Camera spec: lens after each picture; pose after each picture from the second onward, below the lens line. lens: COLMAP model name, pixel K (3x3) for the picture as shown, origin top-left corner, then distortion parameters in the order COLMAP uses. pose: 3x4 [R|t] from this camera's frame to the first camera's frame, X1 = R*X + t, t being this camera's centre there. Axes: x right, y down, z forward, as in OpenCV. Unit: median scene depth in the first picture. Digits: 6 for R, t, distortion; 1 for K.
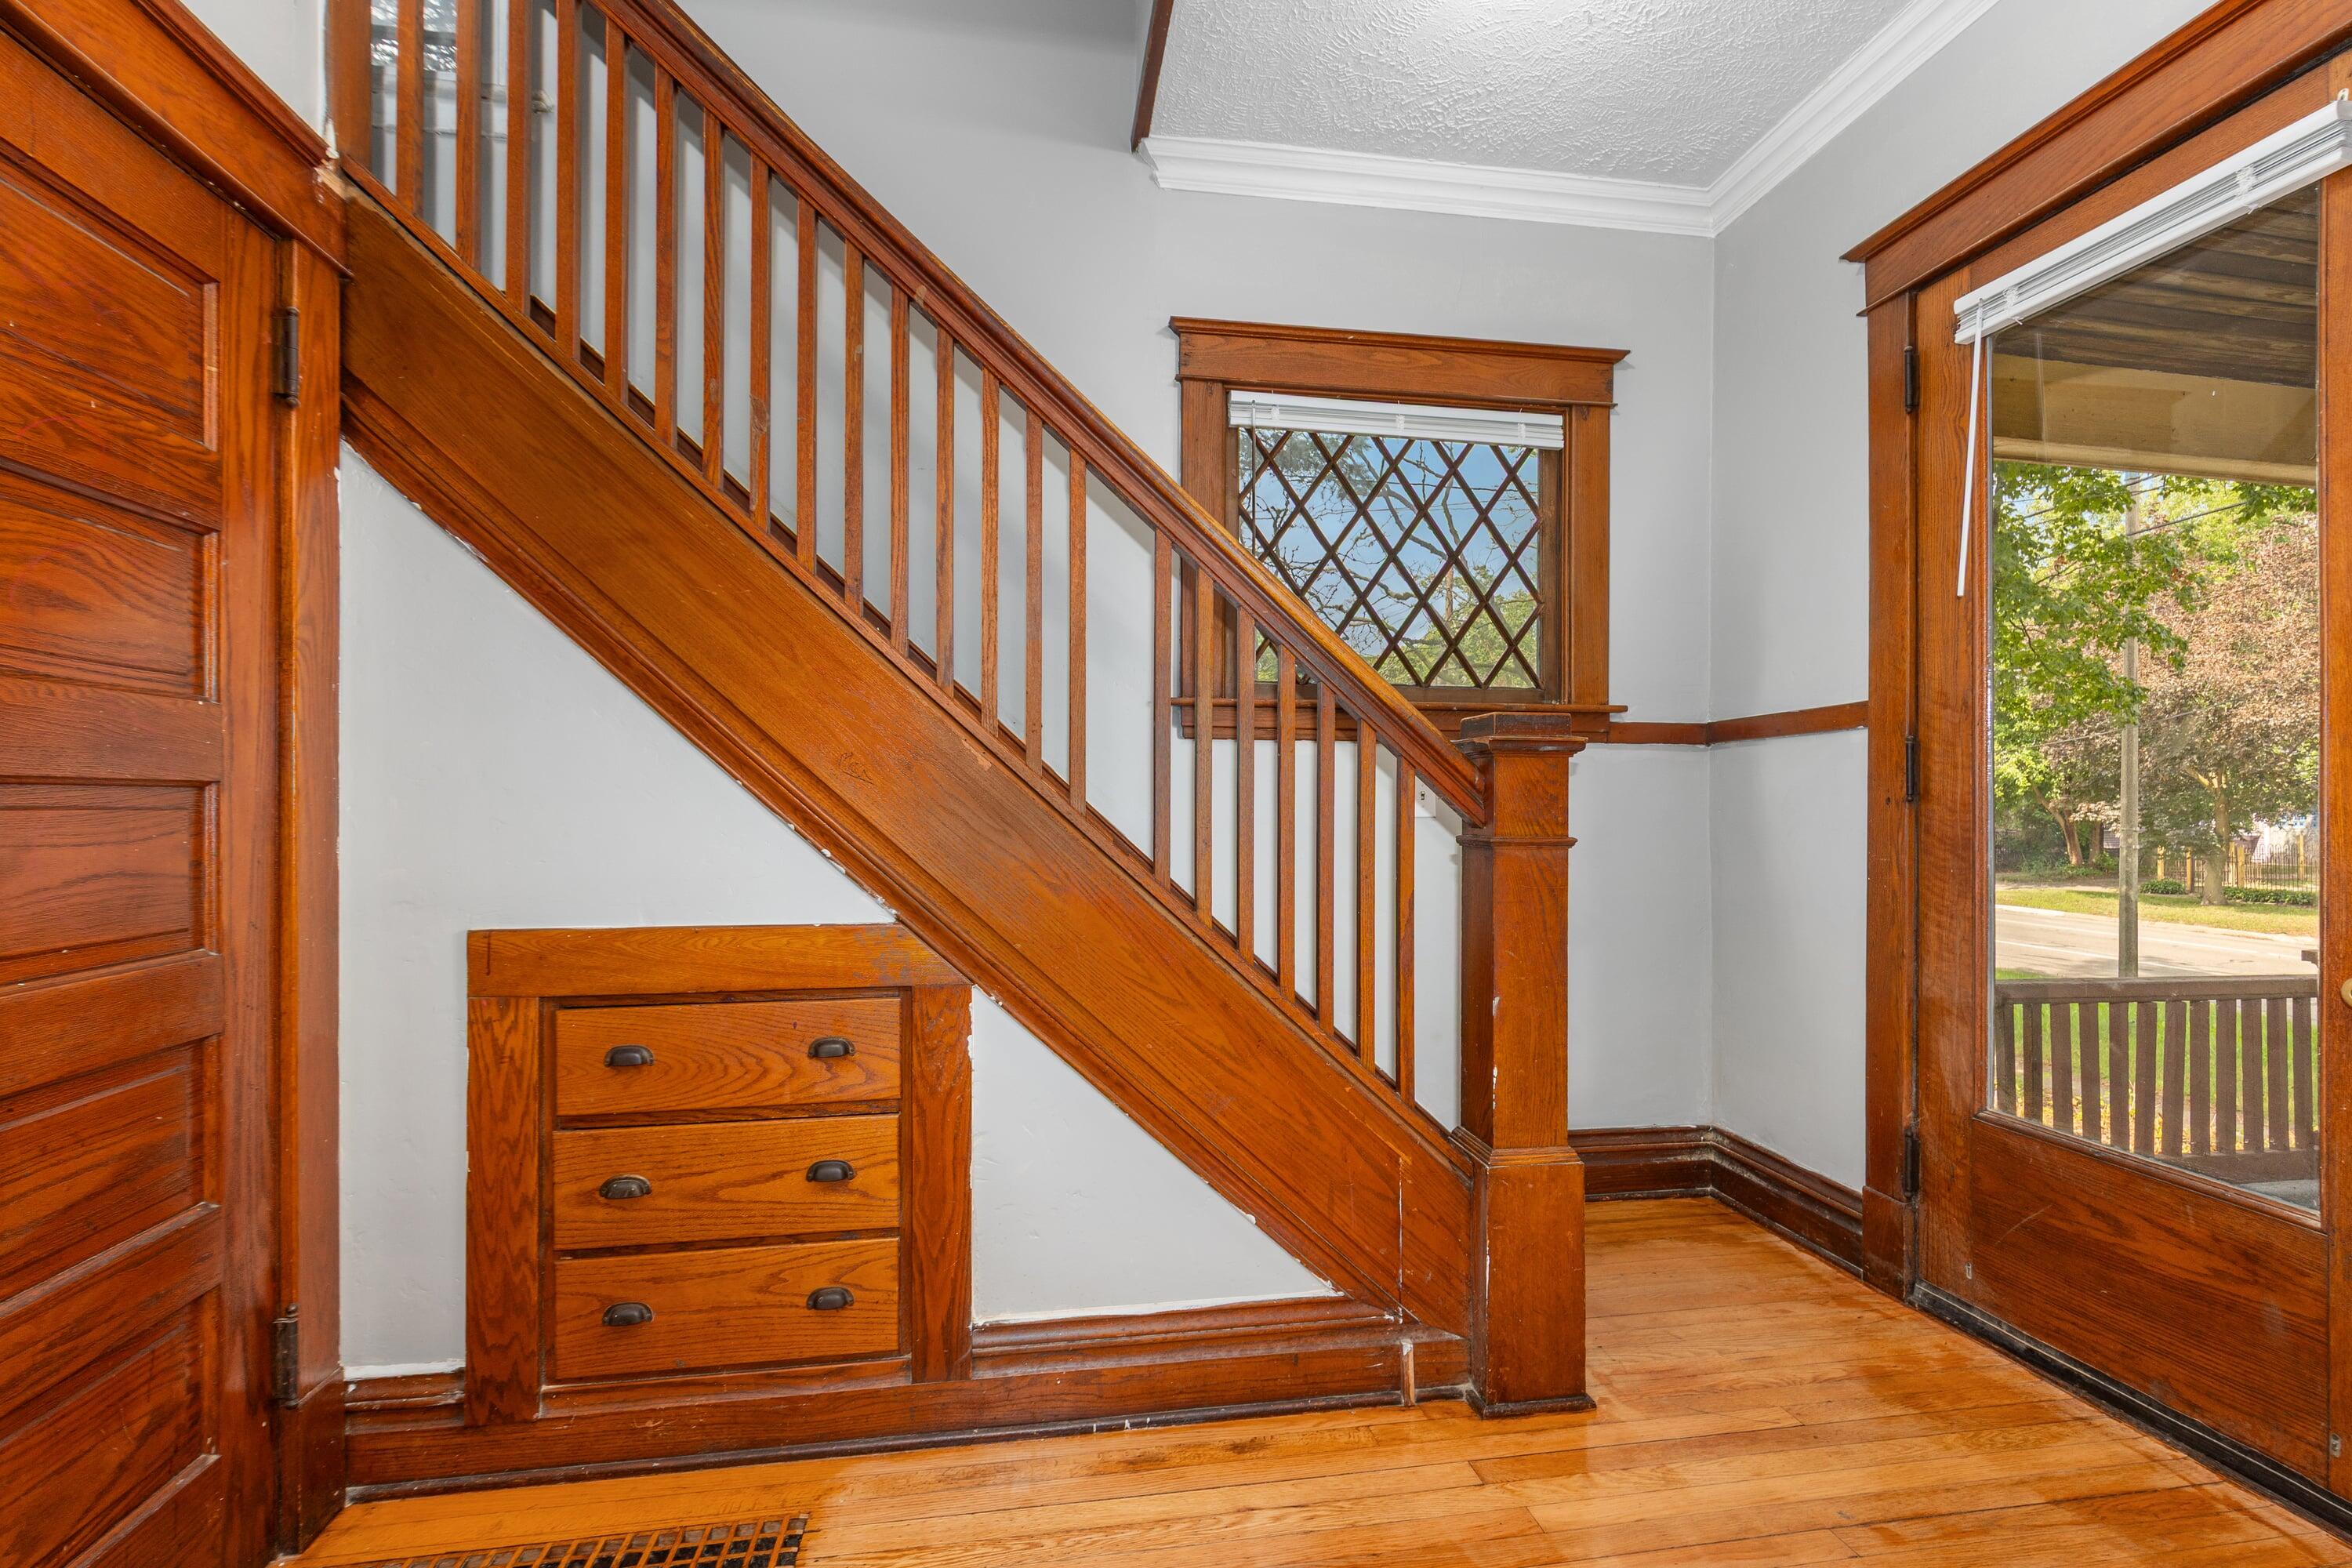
lens RADIAL K [[1069.9, 0, 1173.1], [0, 1069.9, 797.5], [0, 0, 1]] dist [0.001790, 0.000107]
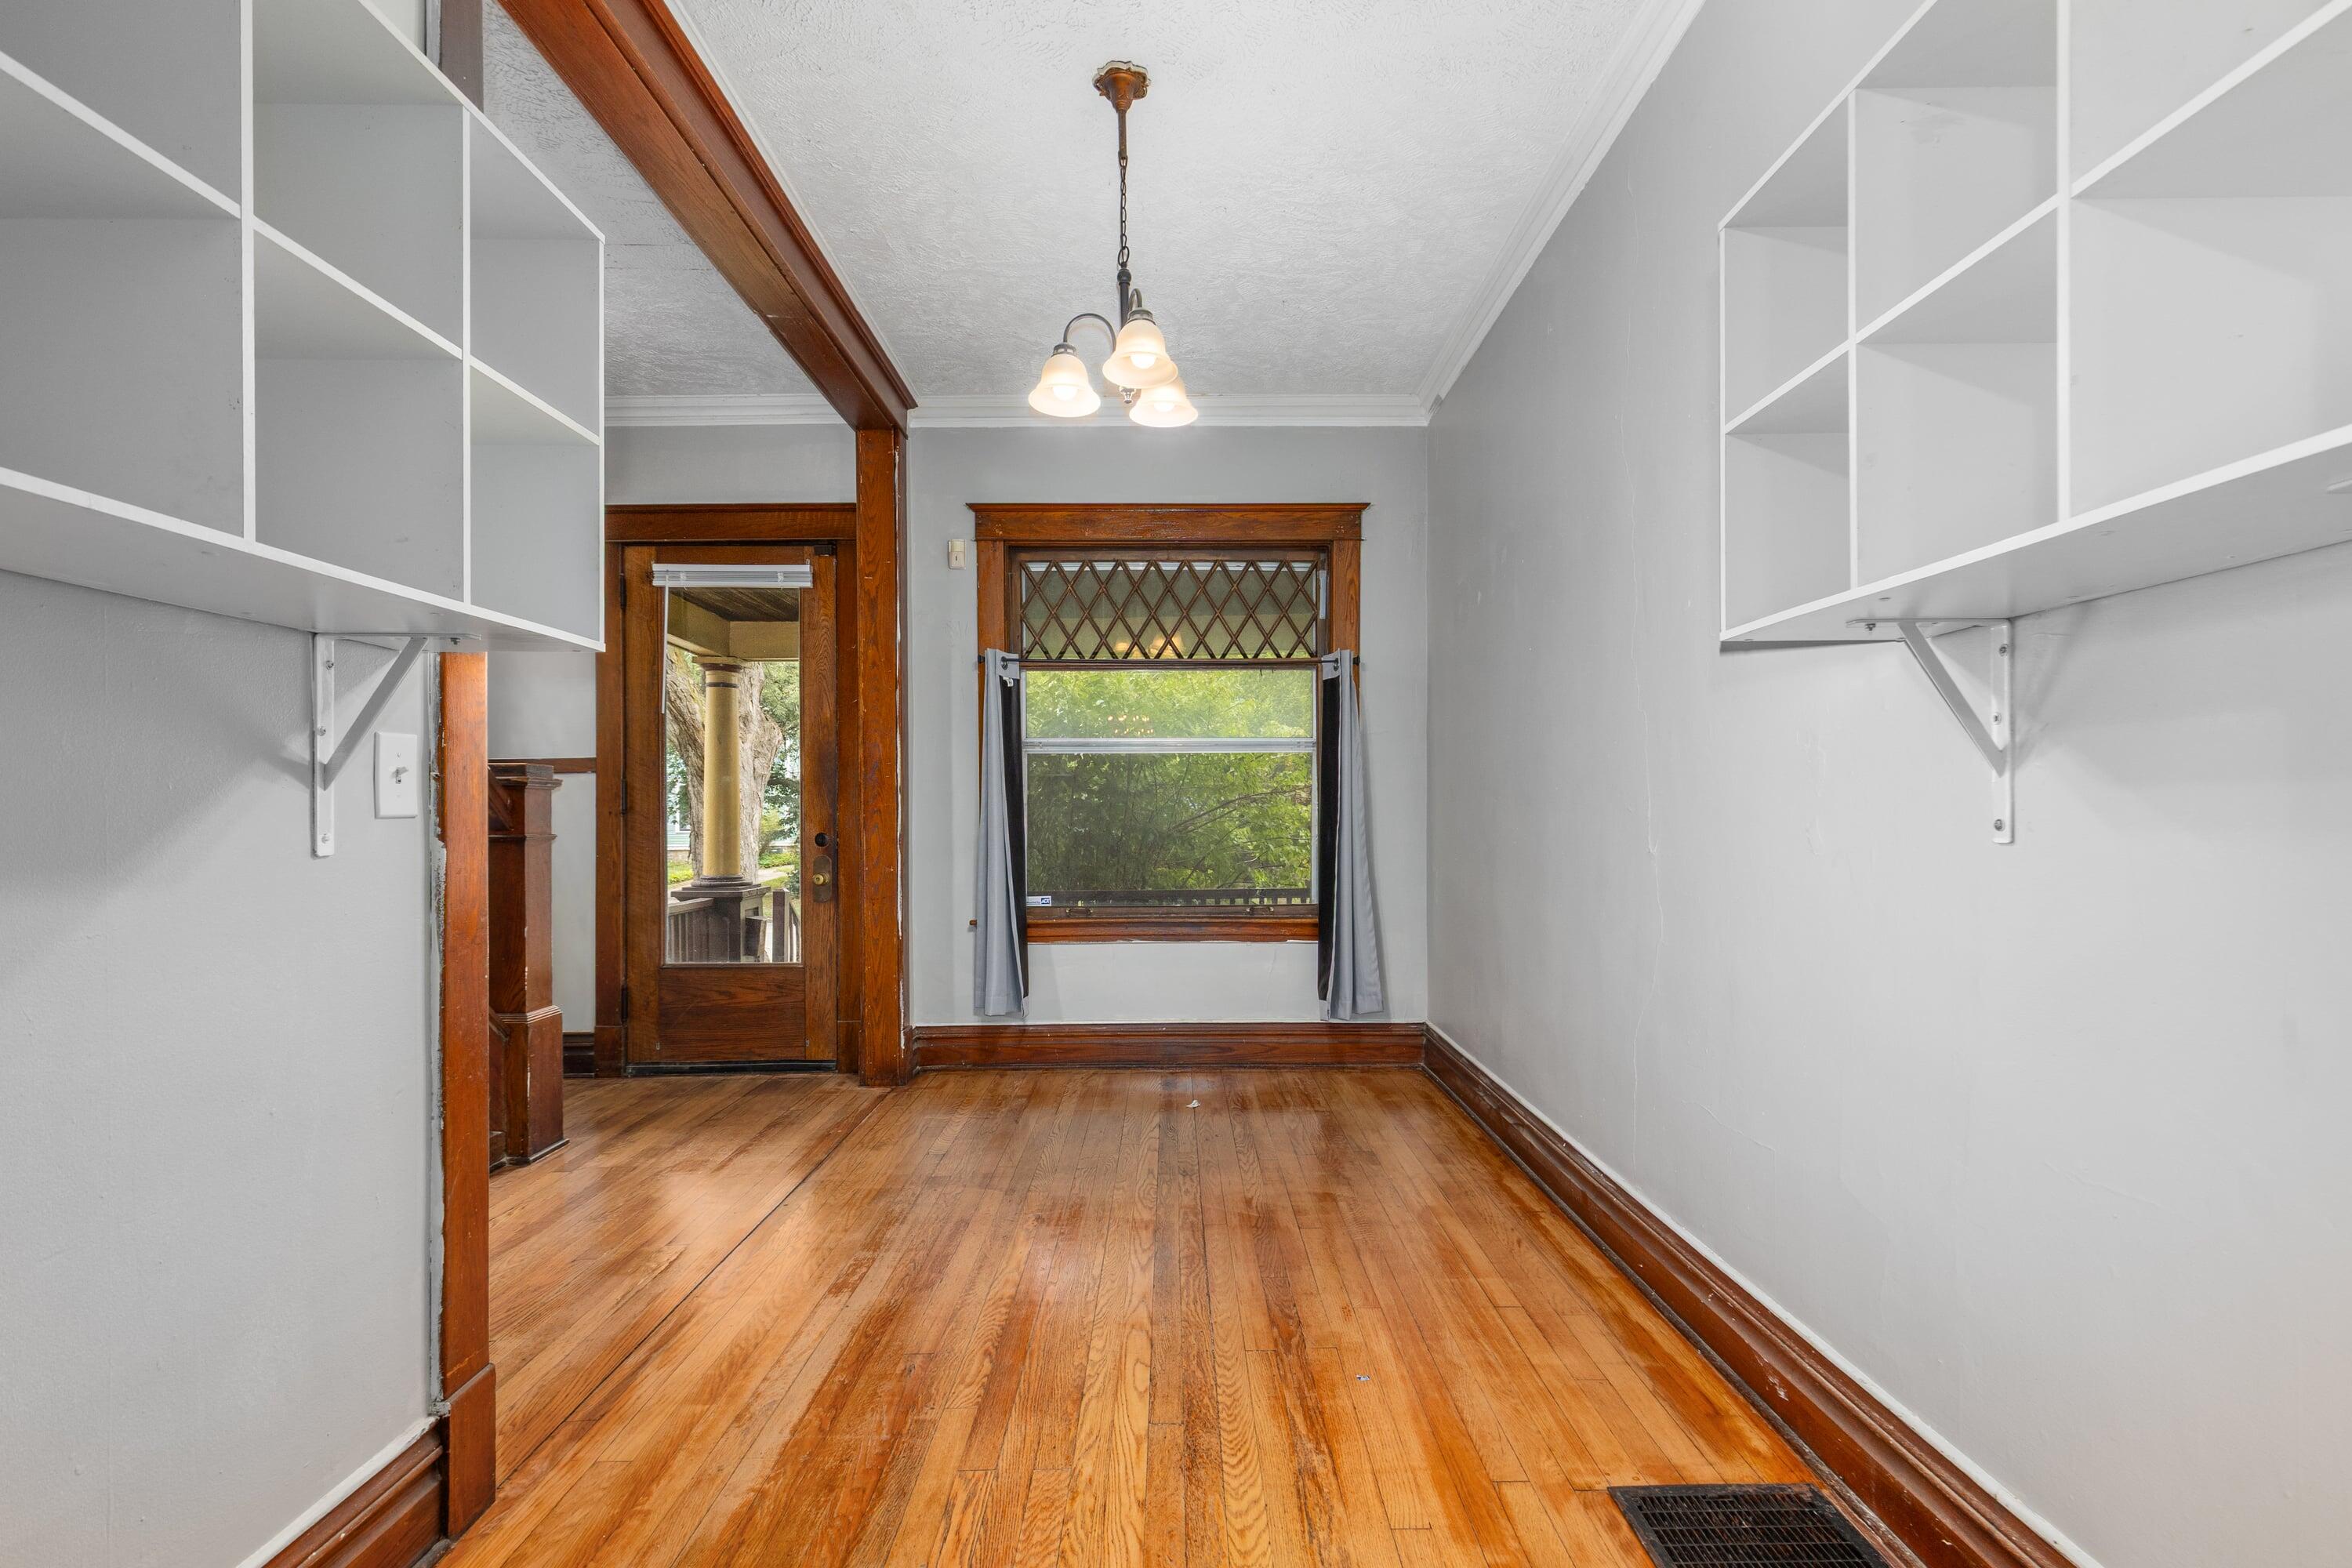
lens RADIAL K [[1088.5, 0, 1185.3], [0, 1088.5, 821.3], [0, 0, 1]] dist [0.002746, 0.000113]
pose [[0.146592, -0.009192, 0.989154, -1.355448], [-0.000416, 0.999956, 0.009354, -0.000699], [-0.989197, -0.001783, 0.146582, -0.337620]]
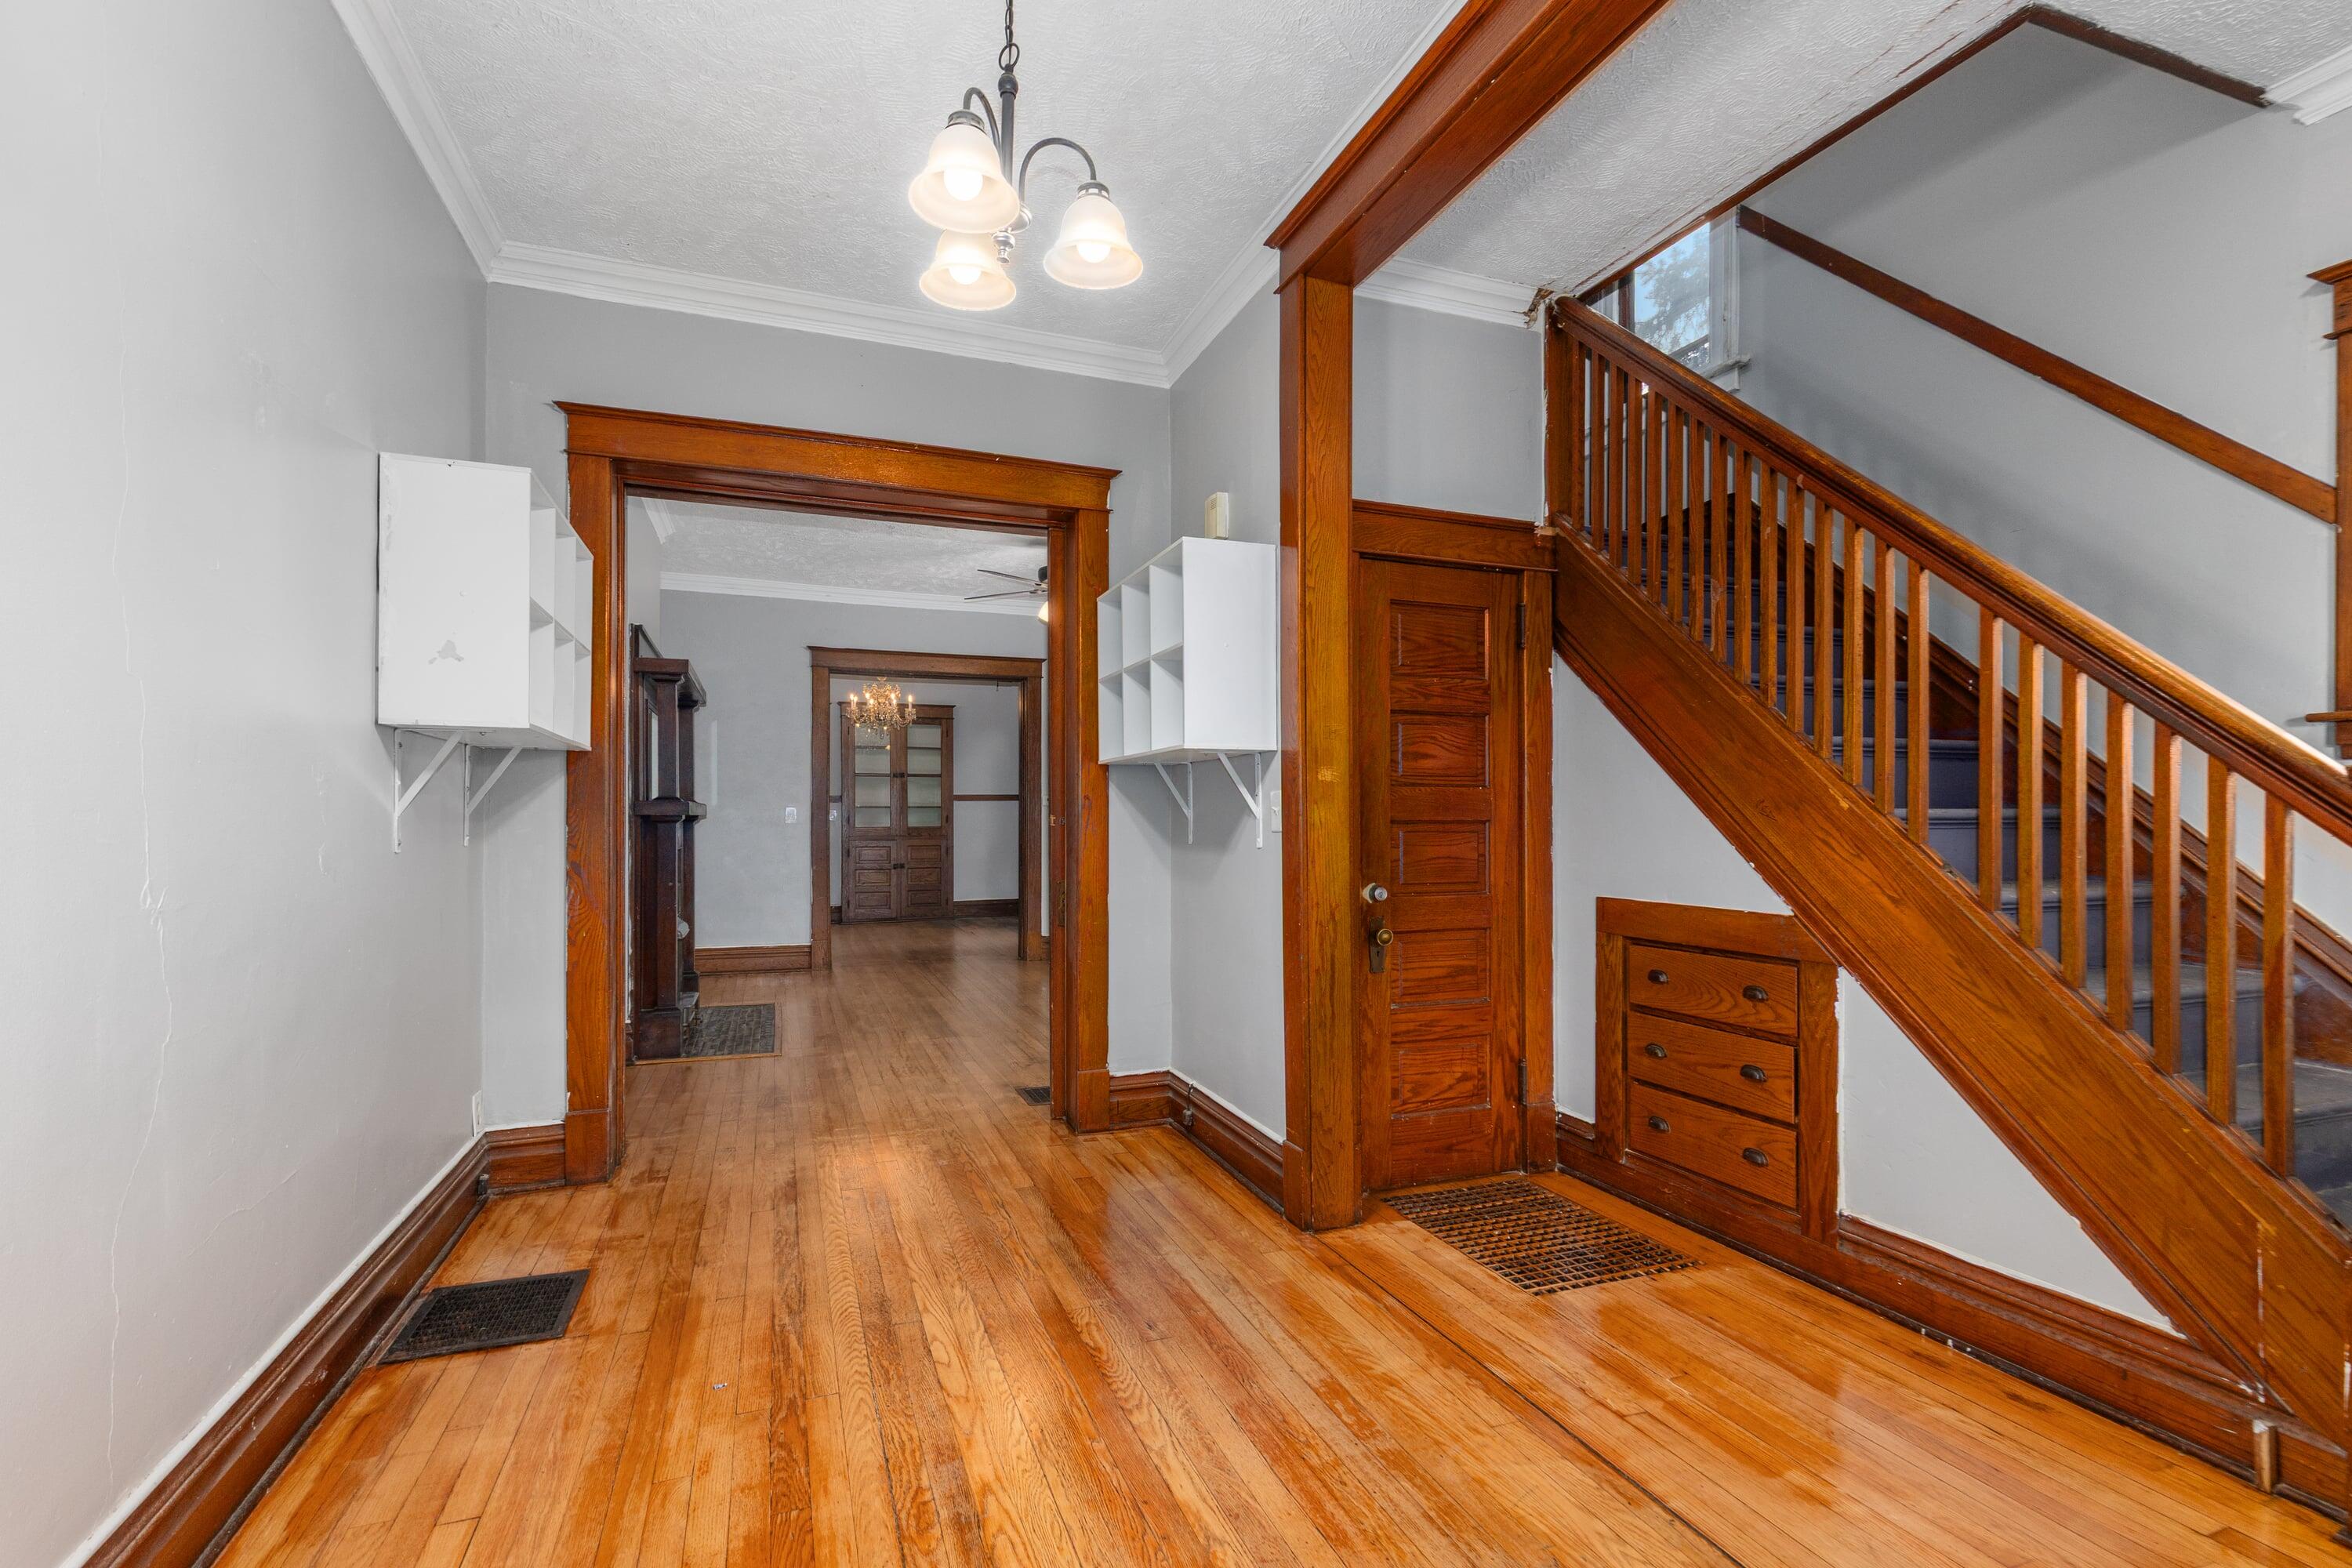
lens RADIAL K [[1057.7, 0, 1195.8], [0, 1057.7, 820.4], [0, 0, 1]] dist [0.002245, 0.000424]
pose [[0.216696, 0.003293, -0.976234, 0.962390], [0.005305, 0.999976, 0.004551, -0.022948], [0.976225, -0.006165, 0.216674, -0.103441]]
